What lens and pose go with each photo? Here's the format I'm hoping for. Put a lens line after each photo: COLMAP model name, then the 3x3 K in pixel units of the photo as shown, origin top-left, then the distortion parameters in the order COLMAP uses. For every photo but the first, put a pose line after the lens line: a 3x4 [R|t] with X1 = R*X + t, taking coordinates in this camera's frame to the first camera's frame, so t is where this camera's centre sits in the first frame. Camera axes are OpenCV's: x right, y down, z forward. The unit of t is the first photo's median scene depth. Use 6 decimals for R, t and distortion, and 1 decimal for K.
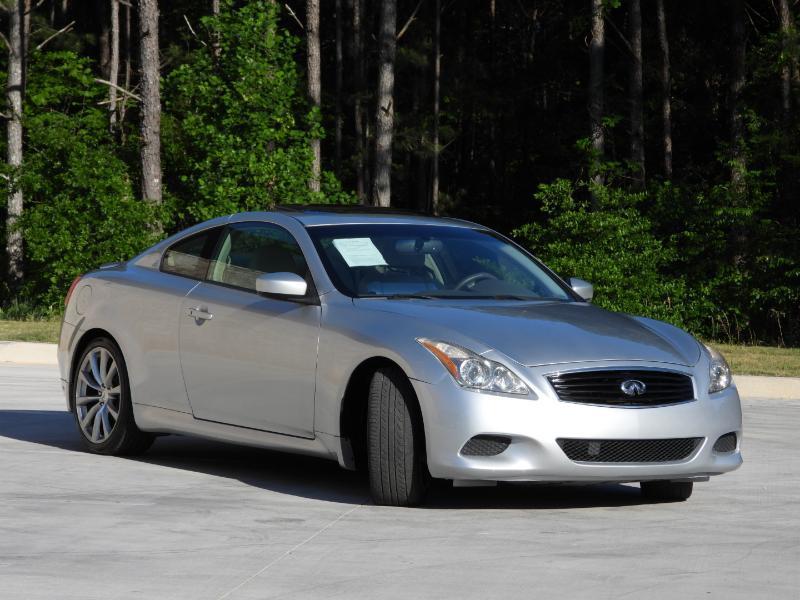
lens RADIAL K [[3053.2, 0, 400.0], [0, 3053.2, 300.0], [0, 0, 1]] dist [0.133613, -1.480960]
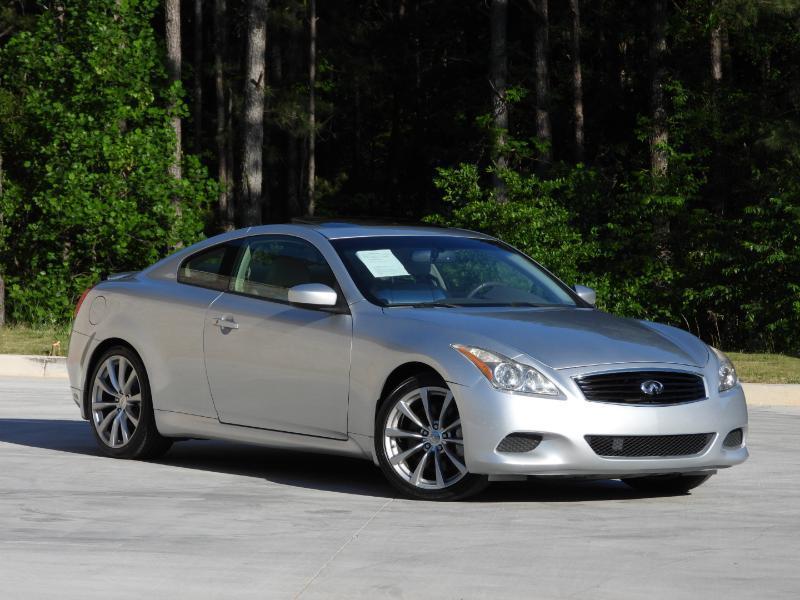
lens RADIAL K [[3551.1, 0, 400.0], [0, 3551.1, 300.0], [0, 0, 1]] dist [-0.075220, 9.622450]
pose [[0.999317, -0.005796, 0.036482, -0.051293], [0.005820, 0.999983, -0.000553, -0.002319], [-0.036479, 0.000765, 0.999334, -0.231878]]
